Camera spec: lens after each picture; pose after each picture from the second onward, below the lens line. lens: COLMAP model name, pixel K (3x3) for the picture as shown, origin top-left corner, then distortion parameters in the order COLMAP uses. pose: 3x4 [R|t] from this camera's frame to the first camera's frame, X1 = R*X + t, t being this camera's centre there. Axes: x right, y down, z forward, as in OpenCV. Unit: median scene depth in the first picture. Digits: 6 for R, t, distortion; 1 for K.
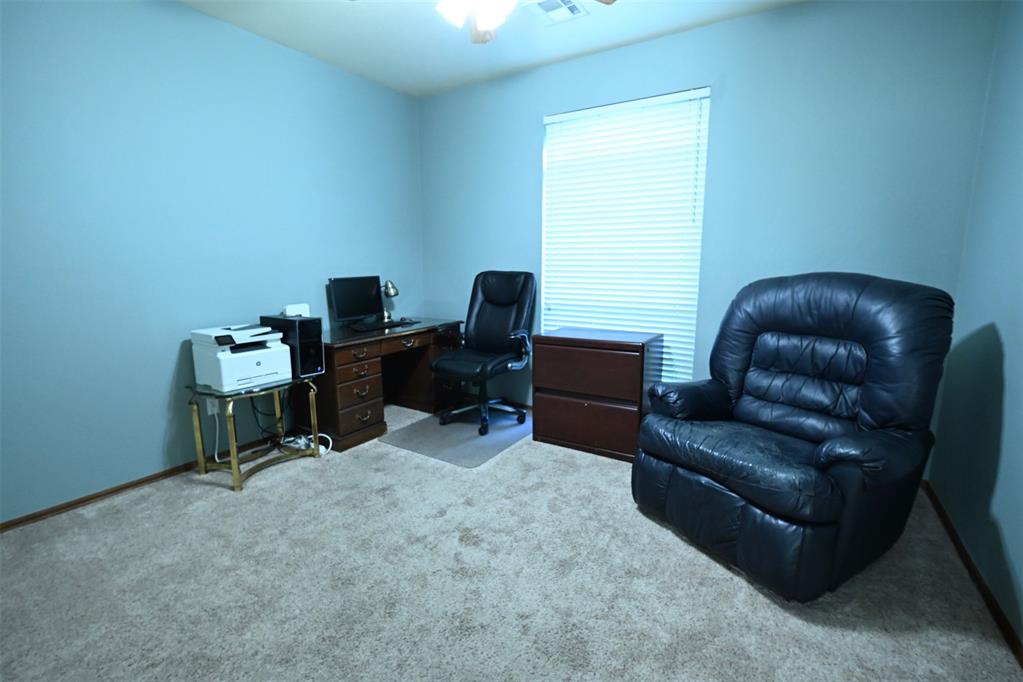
lens RADIAL K [[458.2, 0, 509.8], [0, 458.2, 334.6], [0, 0, 1]] dist [0.000384, 0.000906]
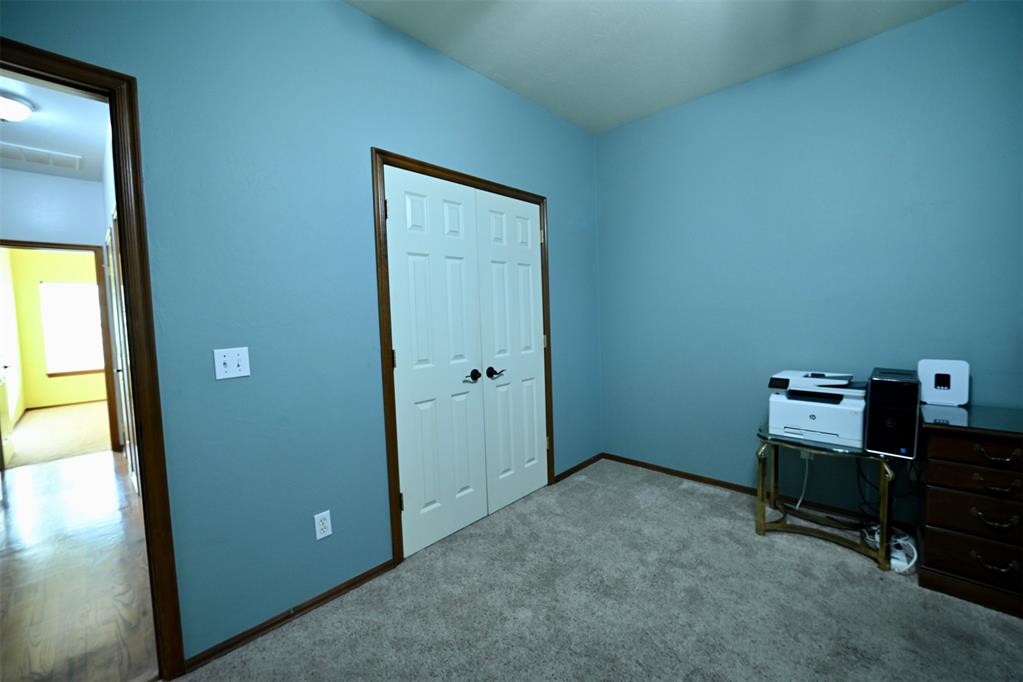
lens RADIAL K [[409.9, 0, 506.3], [0, 409.9, 336.7], [0, 0, 1]] dist [-0.025909, 0.006985]
pose [[-0.195183, 0.055746, -0.979181, 0.344513], [-0.122423, 0.989190, 0.080718, -0.085386], [0.973096, 0.135629, -0.186249, 0.560094]]
